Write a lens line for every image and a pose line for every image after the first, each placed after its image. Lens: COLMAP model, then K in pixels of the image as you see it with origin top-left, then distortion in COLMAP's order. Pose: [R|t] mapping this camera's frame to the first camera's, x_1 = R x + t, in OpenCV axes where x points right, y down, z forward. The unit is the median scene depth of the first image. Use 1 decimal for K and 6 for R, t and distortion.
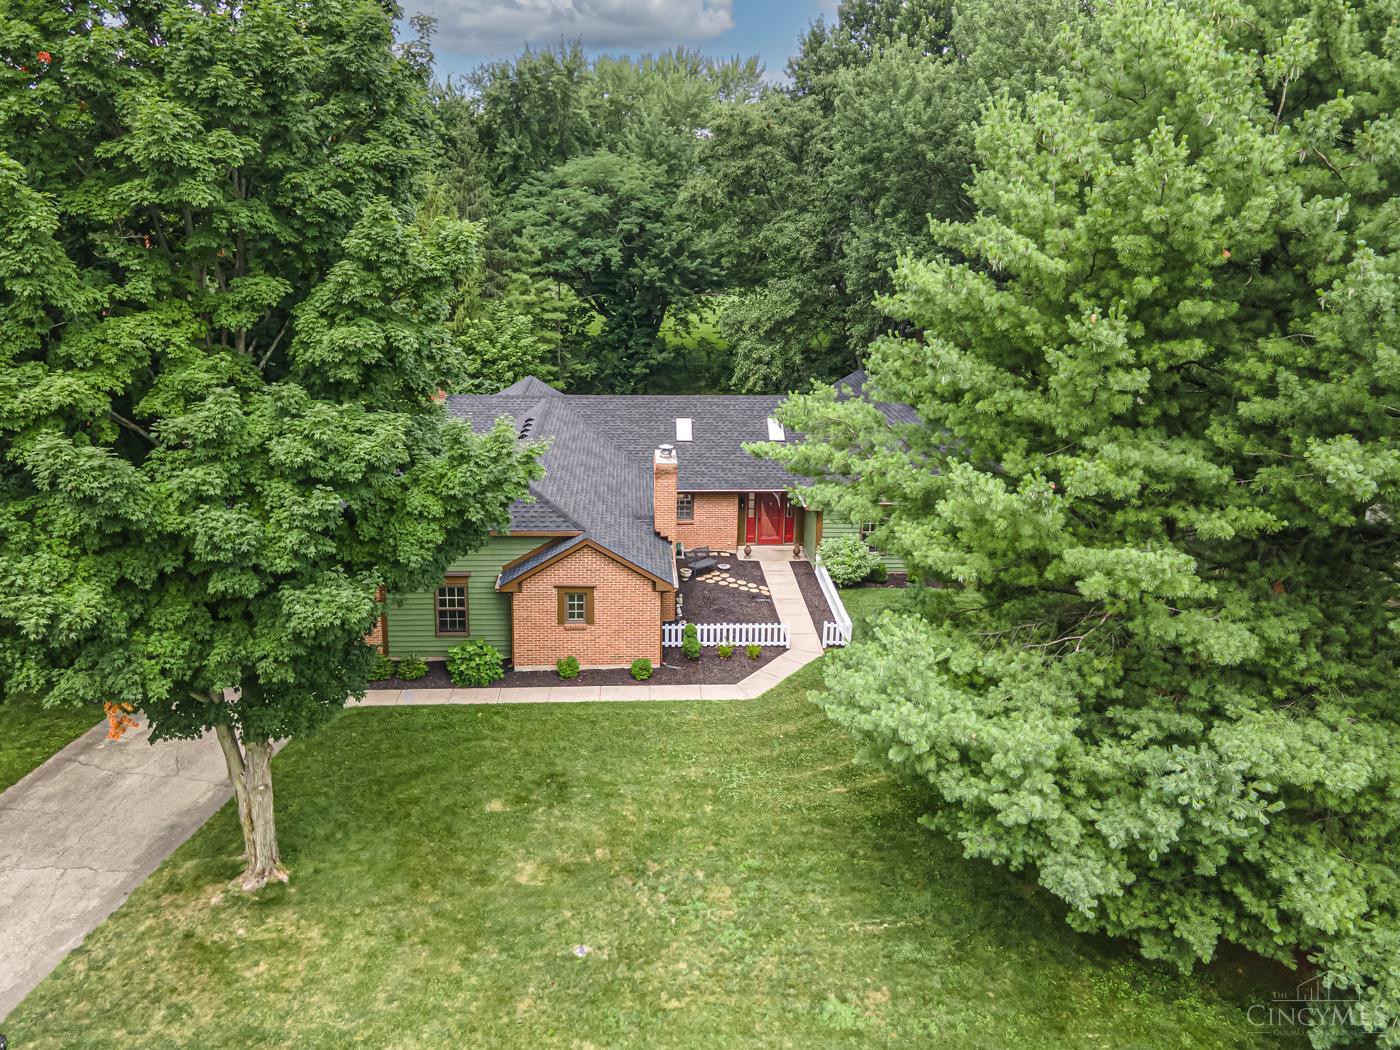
lens RADIAL K [[1002.3, 0, 700.0], [0, 1002.3, 525.0], [0, 0, 1]] dist [0.037119, 0.008088]
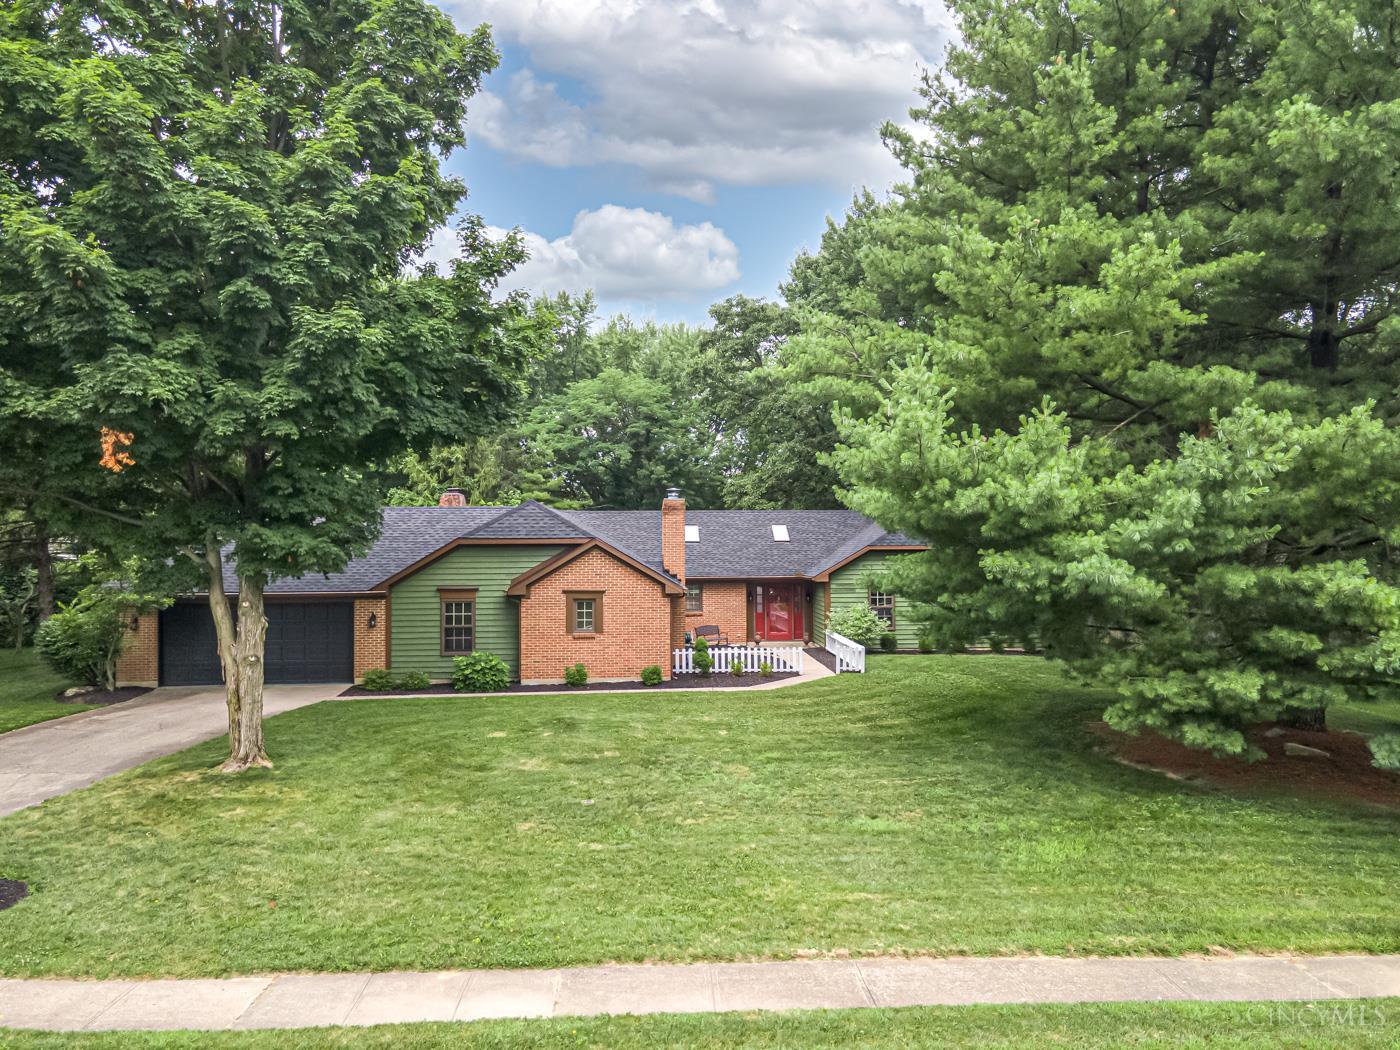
lens RADIAL K [[983.4, 0, 722.4], [0, 983.4, 525.1], [0, 0, 1]] dist [0.045689, -0.001789]
pose [[0.999533, -0.024820, 0.017812, -0.003057], [0.028386, 0.970064, -0.241184, 0.233288], [-0.011293, 0.241577, 0.970316, 0.035787]]
